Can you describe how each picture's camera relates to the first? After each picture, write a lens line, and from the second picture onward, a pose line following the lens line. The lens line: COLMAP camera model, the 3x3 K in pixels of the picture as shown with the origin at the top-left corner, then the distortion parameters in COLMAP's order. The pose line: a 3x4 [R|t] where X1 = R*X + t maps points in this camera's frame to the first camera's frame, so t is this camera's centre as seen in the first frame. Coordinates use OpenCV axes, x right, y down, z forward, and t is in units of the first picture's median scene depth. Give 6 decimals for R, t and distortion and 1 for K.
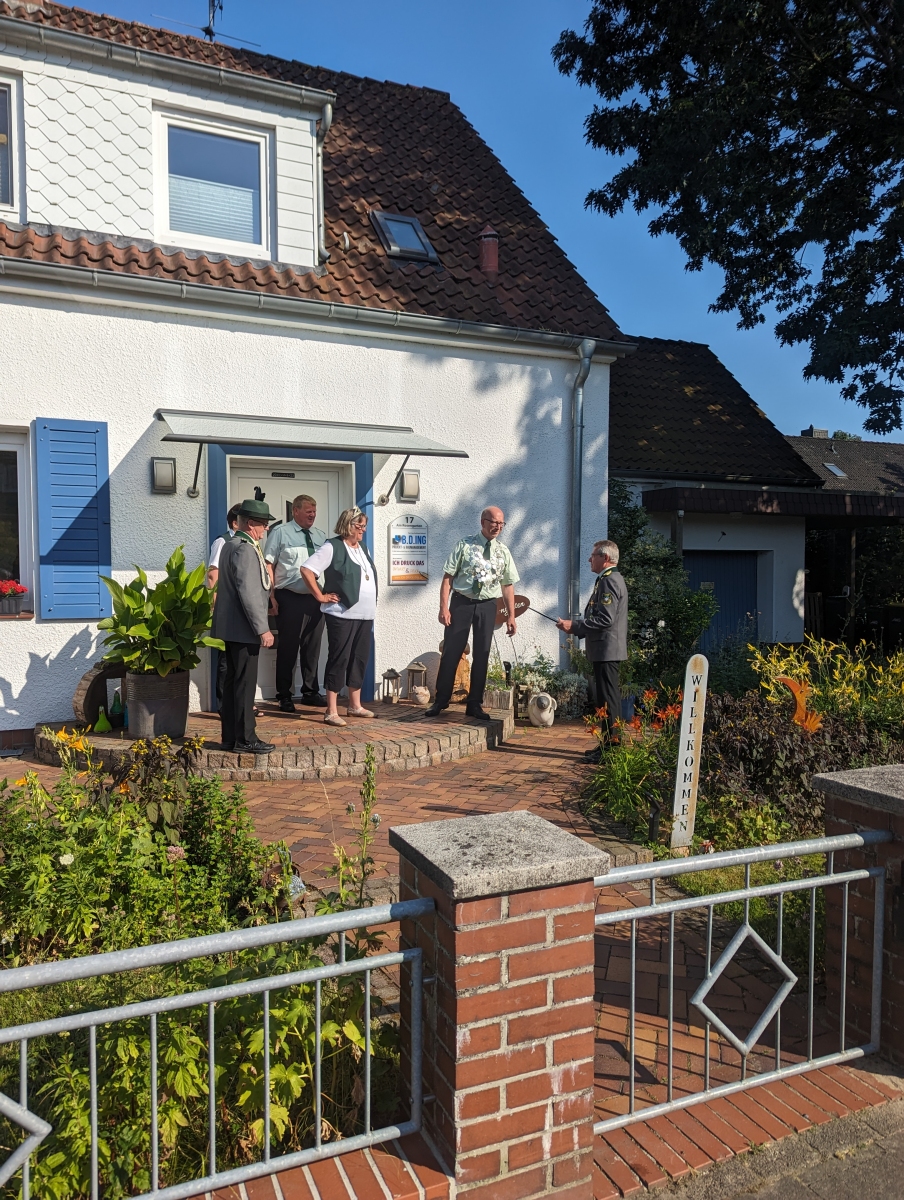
lens RADIAL K [[846.4, 0, 450.9], [0, 846.4, 611.5], [0, 0, 1]] dist [0.059893, -0.045768]
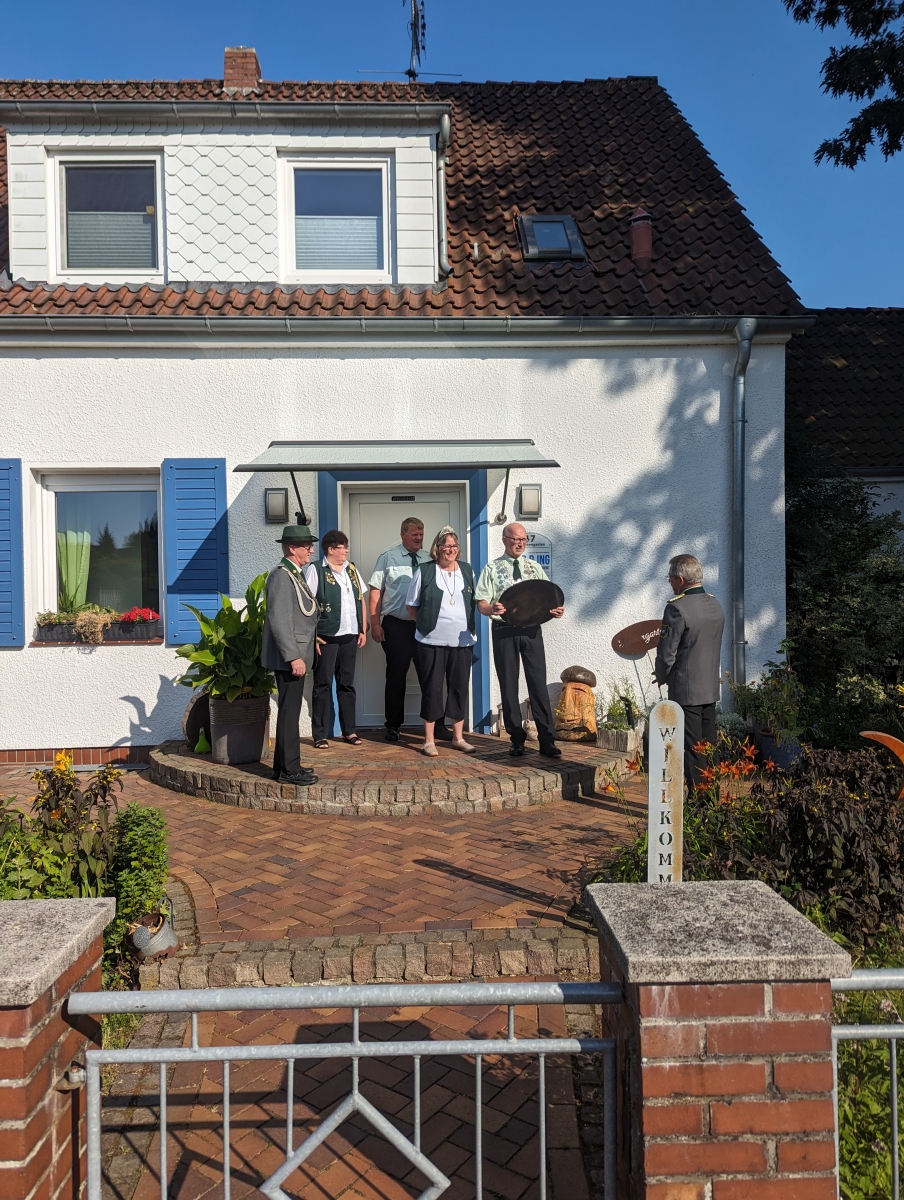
lens RADIAL K [[849.4, 0, 448.9], [0, 849.4, 612.9], [0, 0, 1]] dist [0.059600, -0.044580]
pose [[0.928420, -0.004961, -0.371499, 0.232054], [-0.004093, 0.999714, -0.023579, -0.005979], [0.371509, 0.023412, 0.928134, 0.119825]]
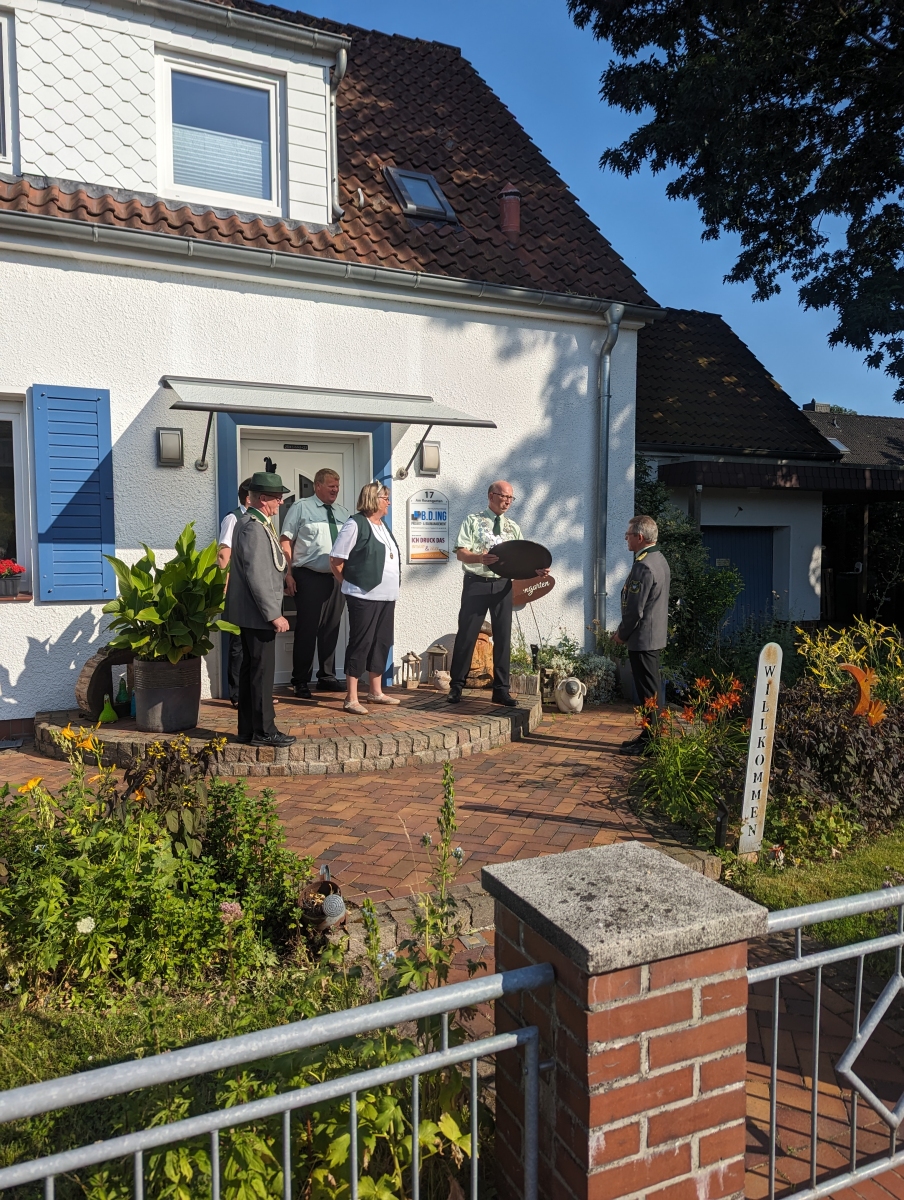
lens RADIAL K [[845.8, 0, 455.8], [0, 845.8, 600.8], [0, 0, 1]] dist [0.064940, -0.057200]
pose [[0.999925, -0.001602, 0.012109, -0.033904], [0.001403, 0.999864, 0.016413, -0.005787], [-0.012134, -0.016394, 0.999792, 0.056209]]
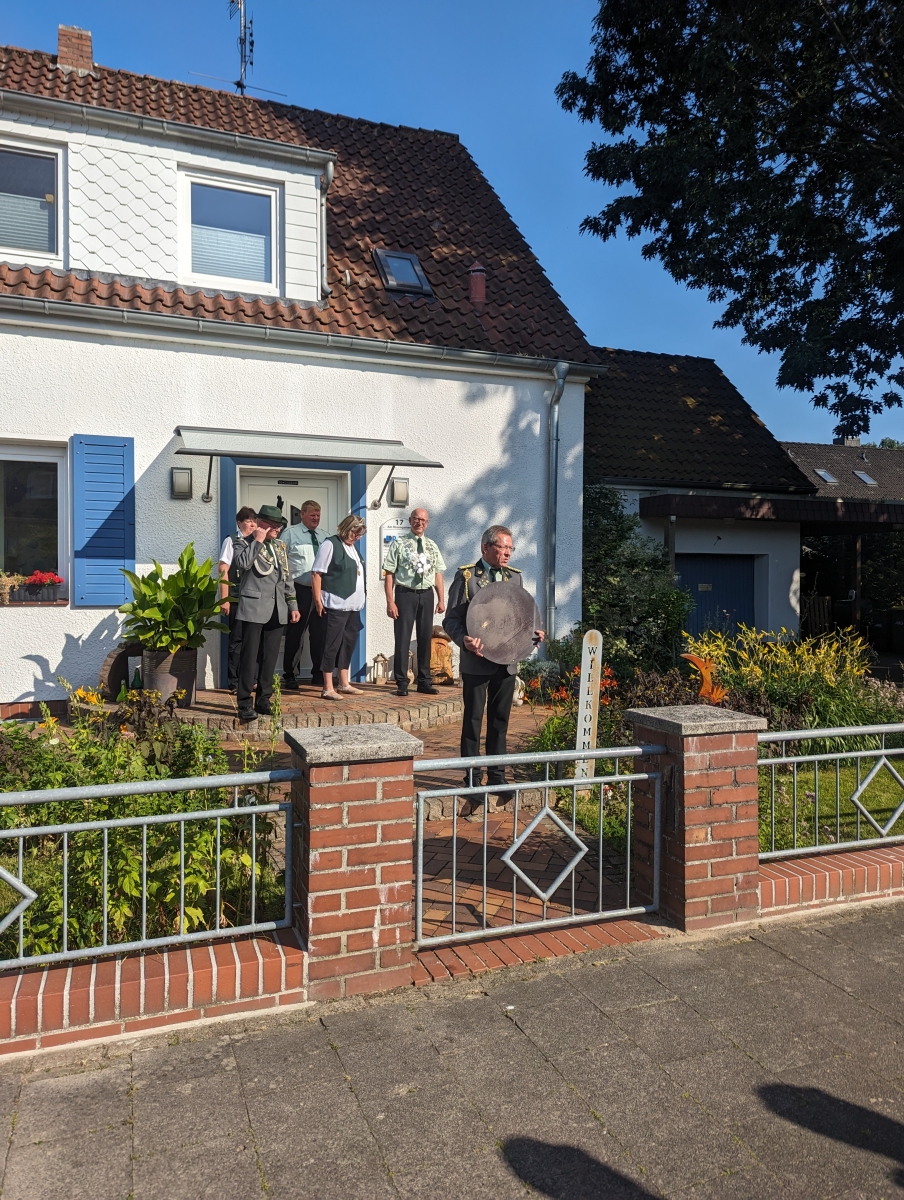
lens RADIAL K [[845.2, 0, 462.0], [0, 845.2, 599.1], [0, 0, 1]] dist [0.057782, -0.039703]
pose [[0.999135, 0.006033, -0.041155, 0.089186], [-0.006963, 0.999723, -0.022489, 0.020657], [0.041008, 0.022756, 0.998900, -0.131006]]
